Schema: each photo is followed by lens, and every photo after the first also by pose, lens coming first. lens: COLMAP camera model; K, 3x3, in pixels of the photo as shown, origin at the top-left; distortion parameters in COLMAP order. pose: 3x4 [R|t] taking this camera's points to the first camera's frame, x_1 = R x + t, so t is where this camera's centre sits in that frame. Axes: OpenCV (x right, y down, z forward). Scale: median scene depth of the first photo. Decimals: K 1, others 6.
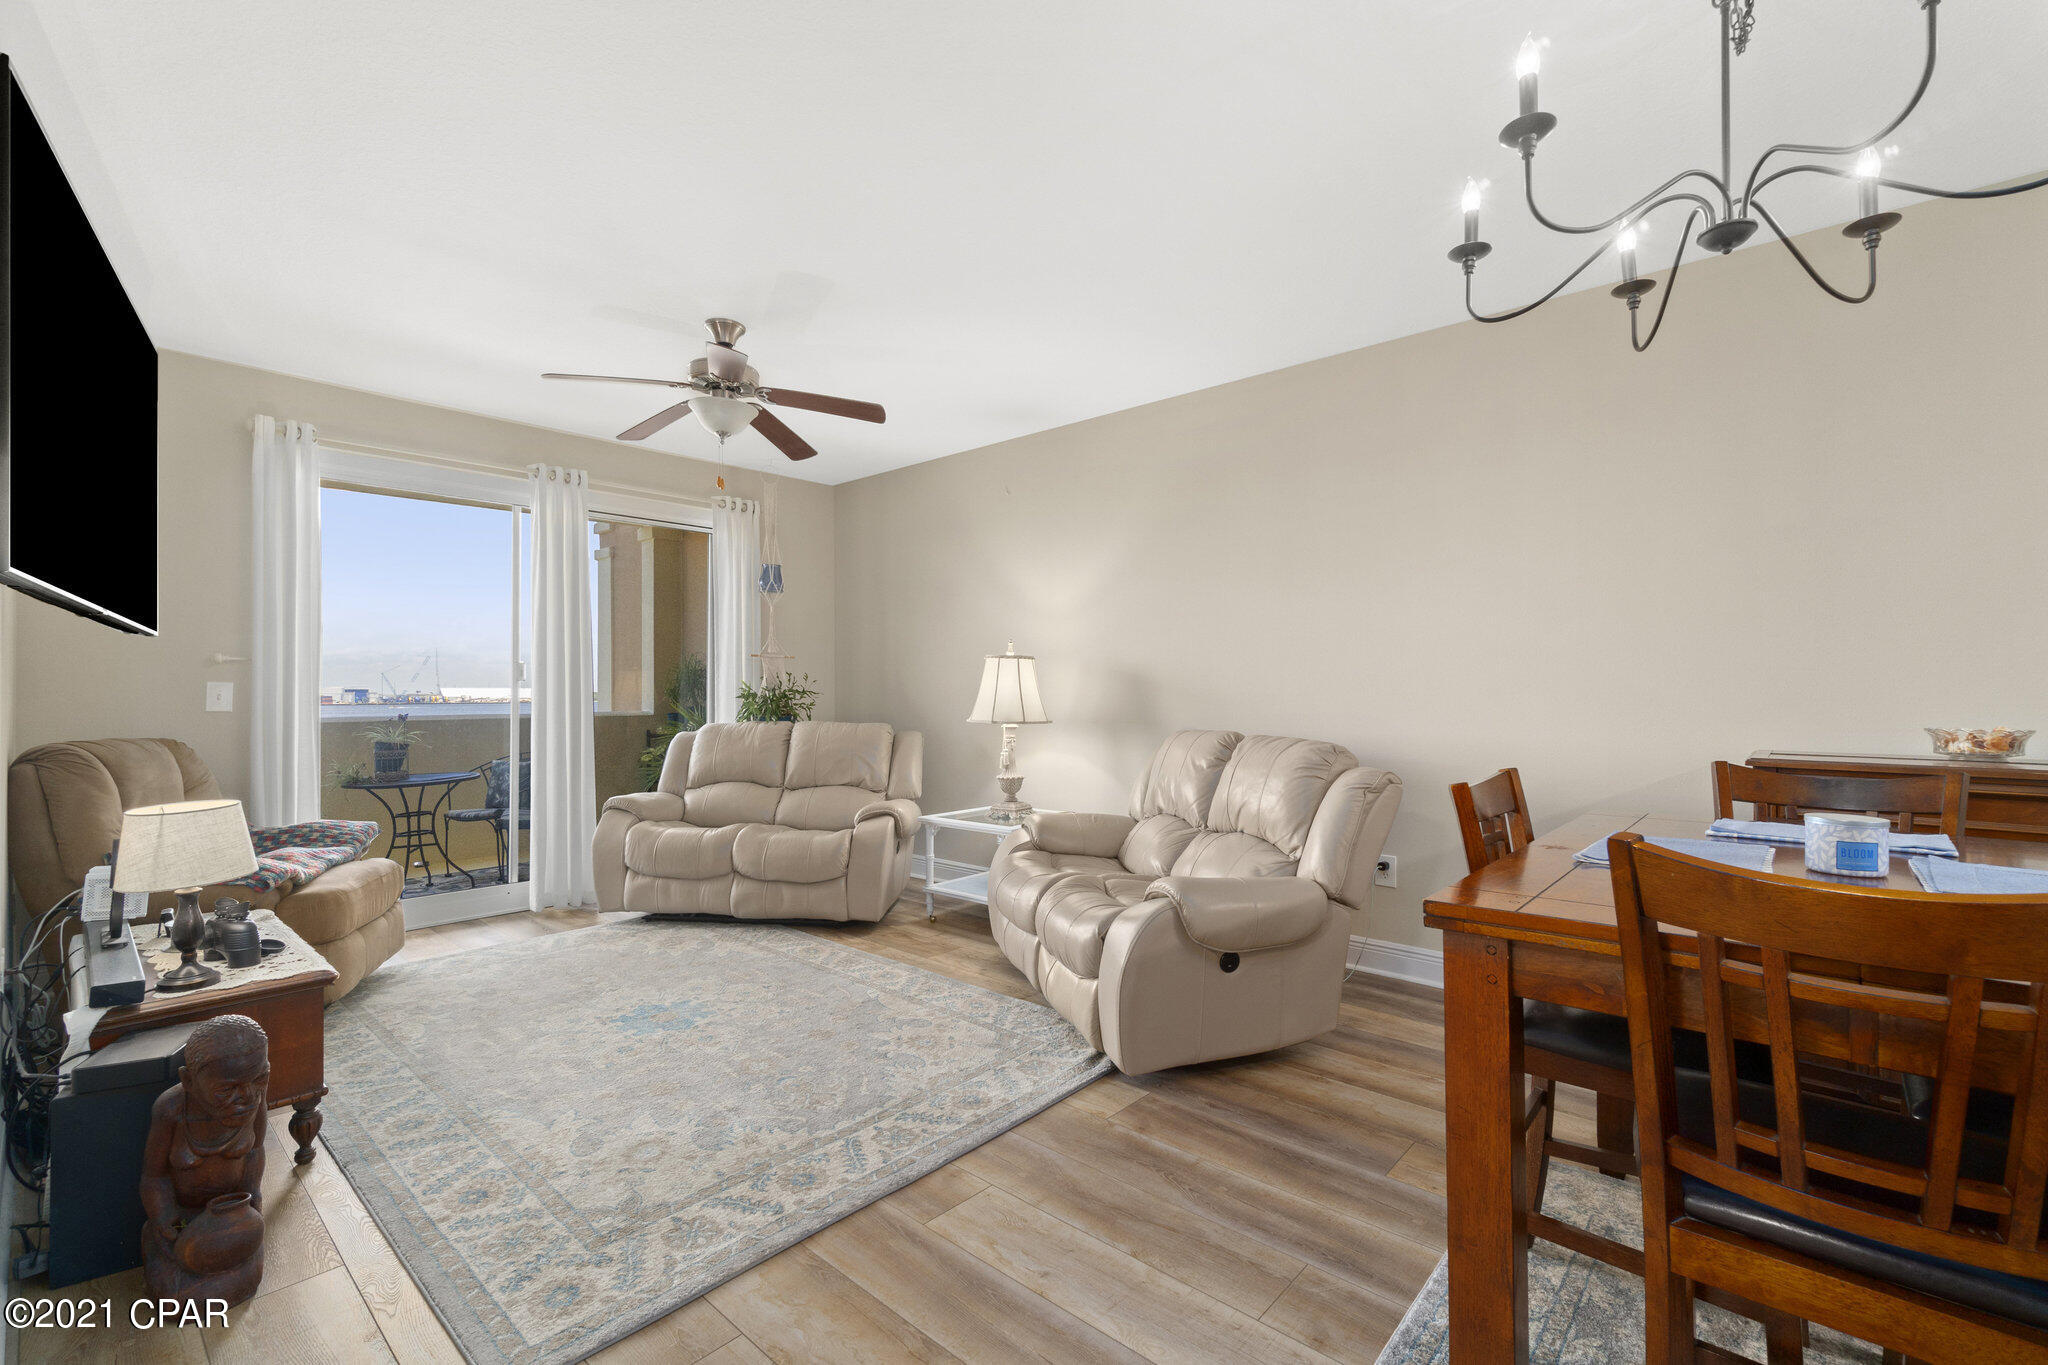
lens RADIAL K [[879.3, 0, 1020.2], [0, 879.3, 684.0], [0, 0, 1]] dist [-0.004724, 0.001881]
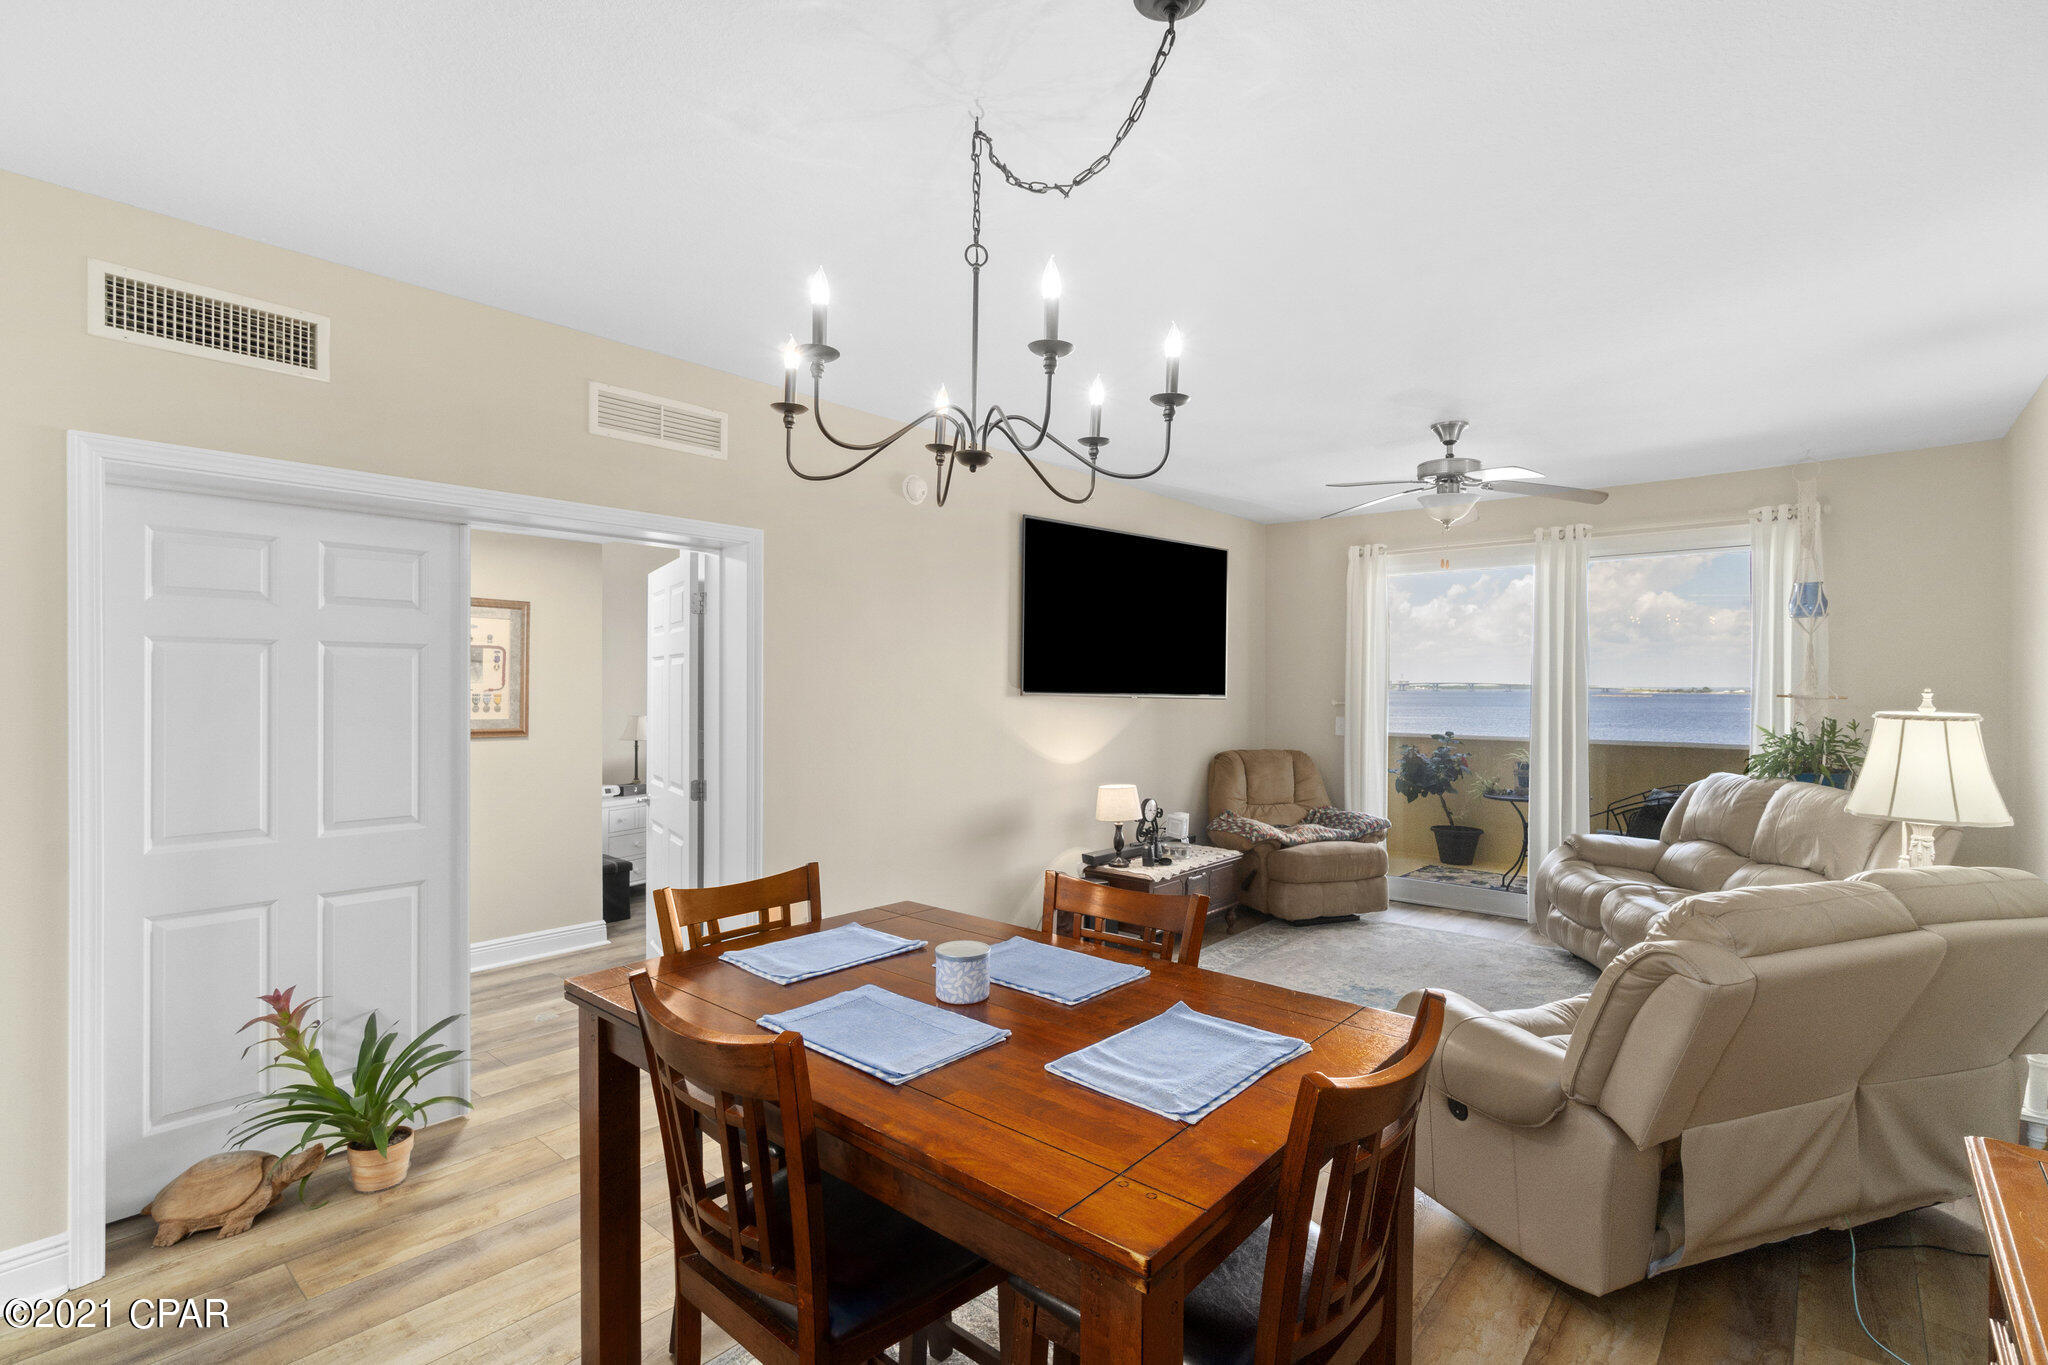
lens RADIAL K [[970.8, 0, 1029.1], [0, 970.8, 679.9], [0, 0, 1]] dist [-0.005103, 0.003019]
pose [[0.030786, 0.000379, -0.999526, 0.891293], [0.005273, 0.999986, 0.000542, -0.078903], [0.999512, -0.005287, 0.030783, 0.407601]]
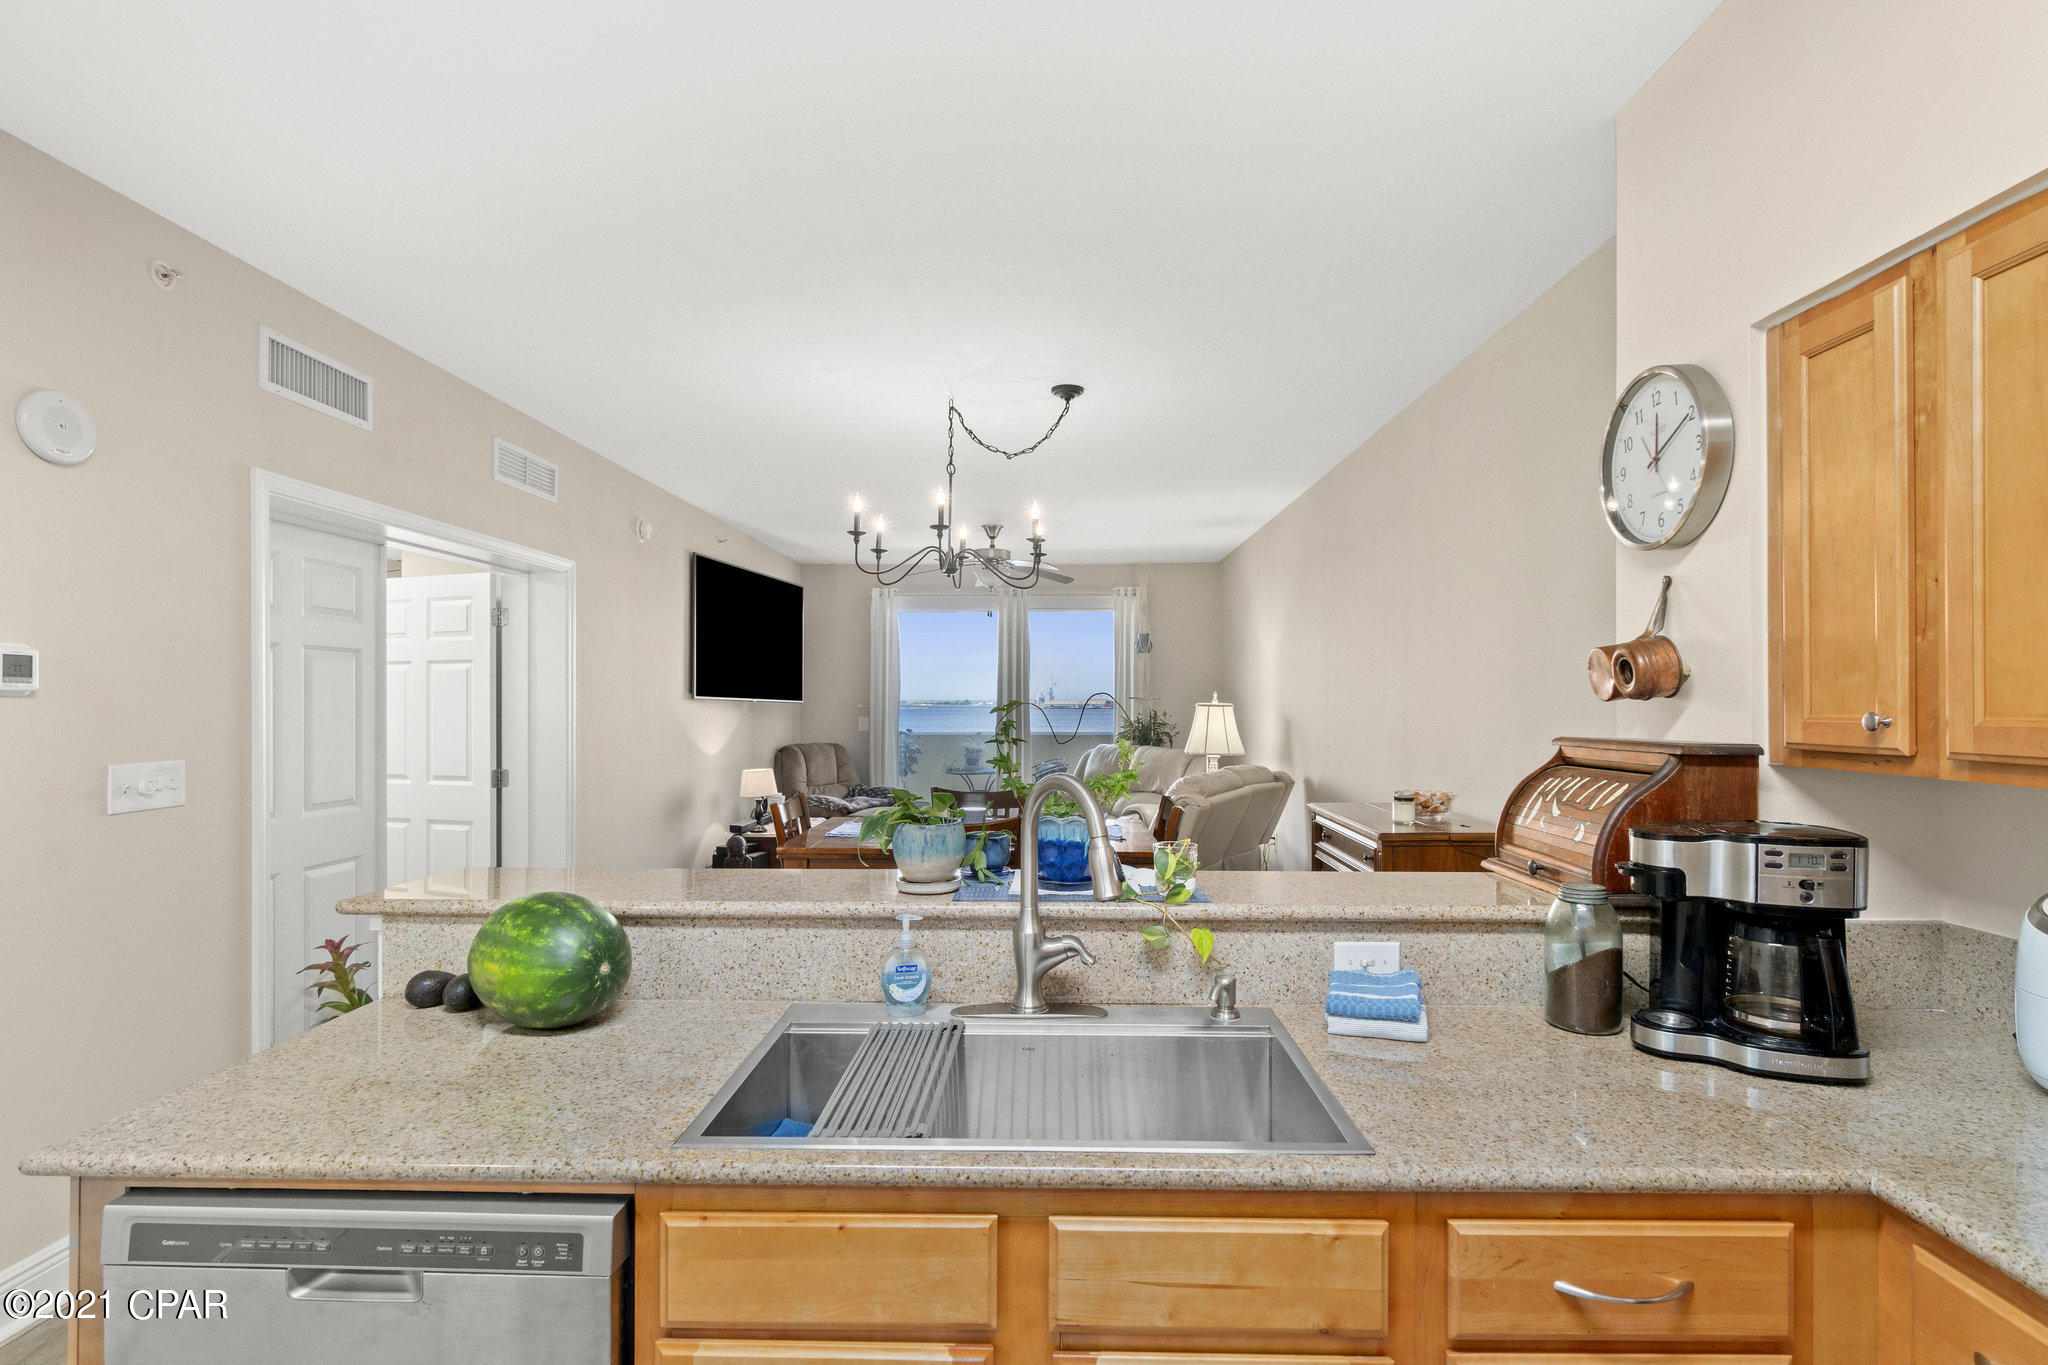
lens RADIAL K [[970.8, 0, 1035.3], [0, 970.8, 722.2], [0, 0, 1]] dist [-0.005103, 0.003019]
pose [[0.654672, 0.023061, -0.755561, 1.226504], [0.002782, 0.999454, 0.032916, -0.069413], [0.755908, -0.023652, 0.654250, -0.250277]]
